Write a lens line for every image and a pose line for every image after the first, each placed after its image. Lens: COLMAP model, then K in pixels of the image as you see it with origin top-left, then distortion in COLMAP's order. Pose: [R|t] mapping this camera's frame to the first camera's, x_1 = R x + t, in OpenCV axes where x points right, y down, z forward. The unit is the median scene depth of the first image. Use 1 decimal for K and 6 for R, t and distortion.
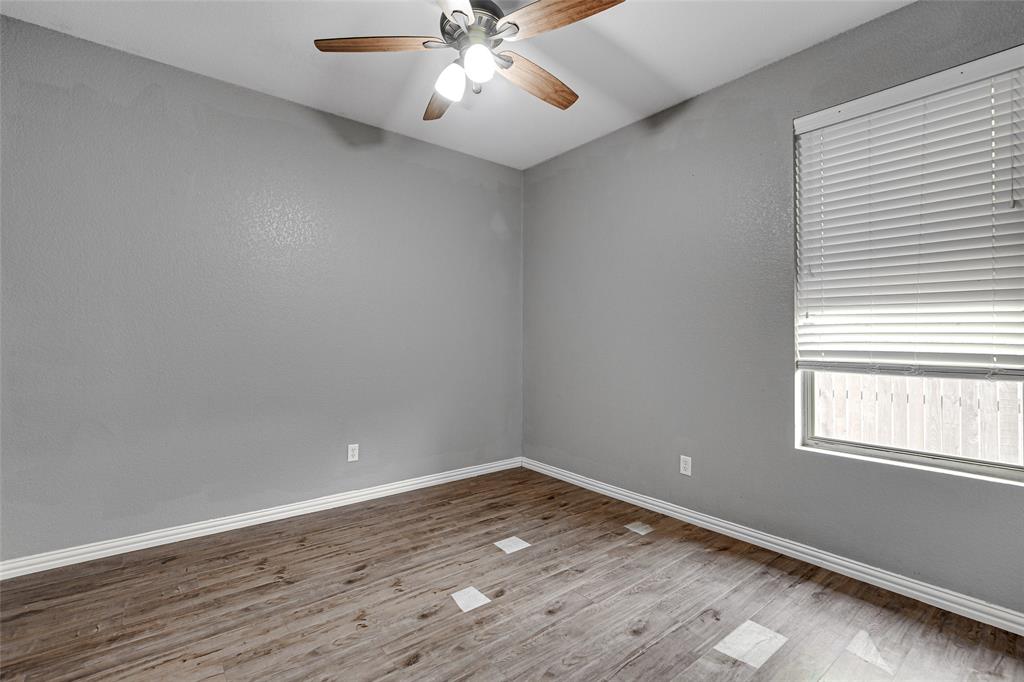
lens RADIAL K [[469.0, 0, 508.0], [0, 469.0, 334.2], [0, 0, 1]] dist [-0.001159, -0.000534]
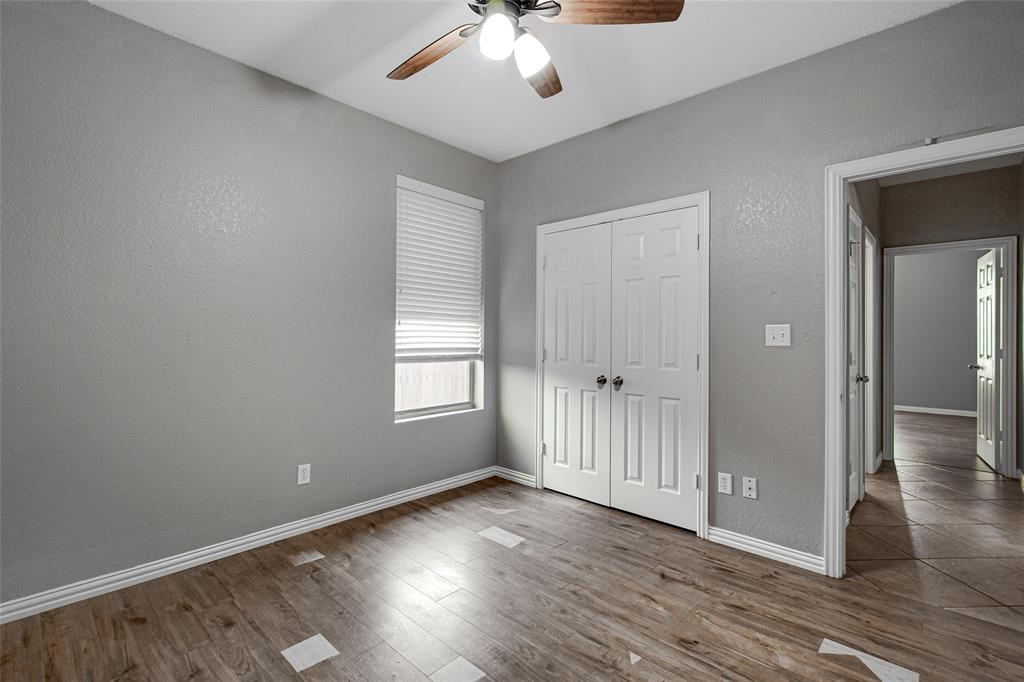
lens RADIAL K [[463.8, 0, 505.4], [0, 463.8, 335.4], [0, 0, 1]] dist [0.000276, 0.001316]
pose [[-0.140209, -0.000574, 0.990122, -0.726776], [-0.012876, 0.999916, -0.001244, -0.005878], [-0.990038, -0.012923, -0.140204, 0.874174]]
